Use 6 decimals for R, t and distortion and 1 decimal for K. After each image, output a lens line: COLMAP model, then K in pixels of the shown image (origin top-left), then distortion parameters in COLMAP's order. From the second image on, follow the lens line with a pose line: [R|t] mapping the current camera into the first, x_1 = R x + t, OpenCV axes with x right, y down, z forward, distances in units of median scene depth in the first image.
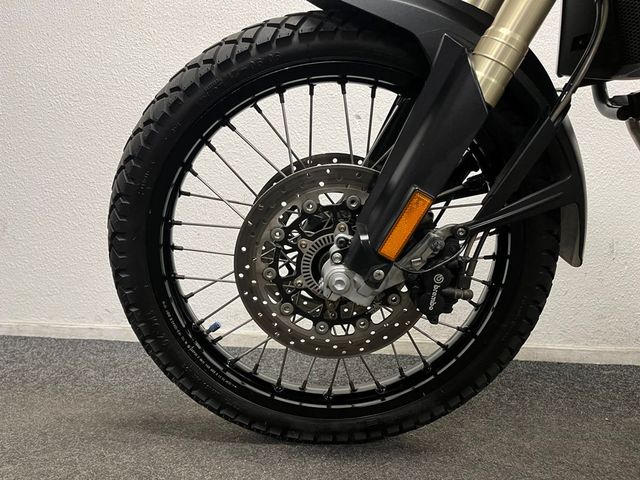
lens RADIAL K [[491.1, 0, 317.6], [0, 491.1, 245.9], [0, 0, 1]] dist [0.062582, -0.081515]
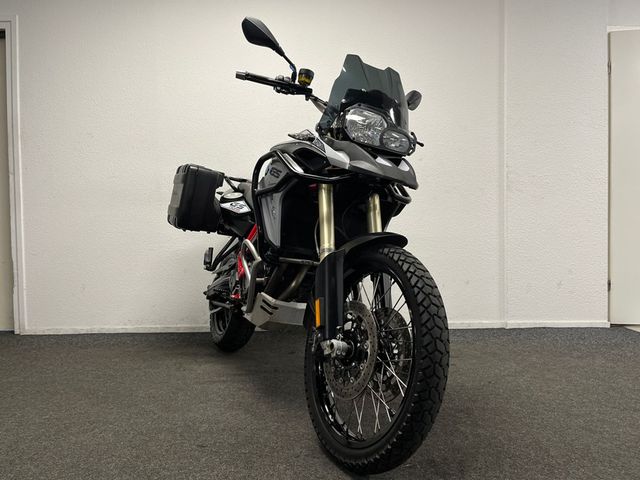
lens RADIAL K [[491.1, 0, 322.2], [0, 491.1, 243.7], [0, 0, 1]] dist [0.062582, -0.081515]
pose [[0.997452, -0.048889, 0.051951, 0.757345], [0.050673, 0.998150, -0.033588, -0.210911], [-0.050212, 0.036135, 0.998085, -2.718335]]
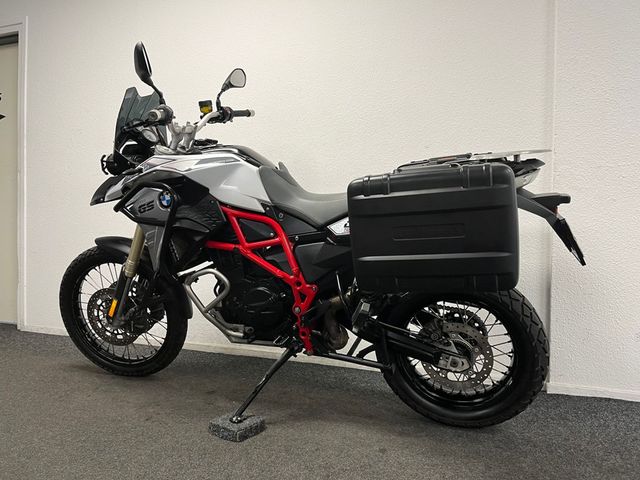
lens RADIAL K [[491.1, 0, 314.9], [0, 491.1, 231.0], [0, 0, 1]] dist [0.062582, -0.081515]
pose [[0.956746, -0.017877, -0.290374, 2.134216], [-0.001165, 0.997867, -0.065271, -0.295731], [0.290921, 0.062786, 0.954685, -1.686717]]
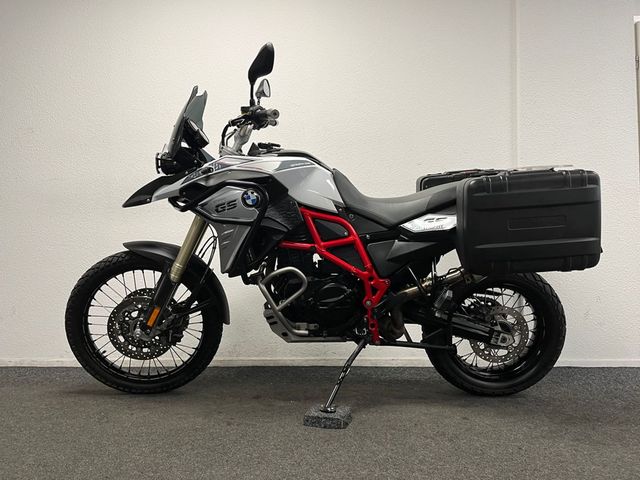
lens RADIAL K [[491.1, 0, 315.6], [0, 491.1, 236.0], [0, 0, 1]] dist [0.062582, -0.081515]
pose [[0.998051, -0.031314, 0.053978, 0.895694], [0.036987, 0.993514, -0.107527, -0.146946], [-0.050261, 0.109314, 0.992736, -2.010192]]
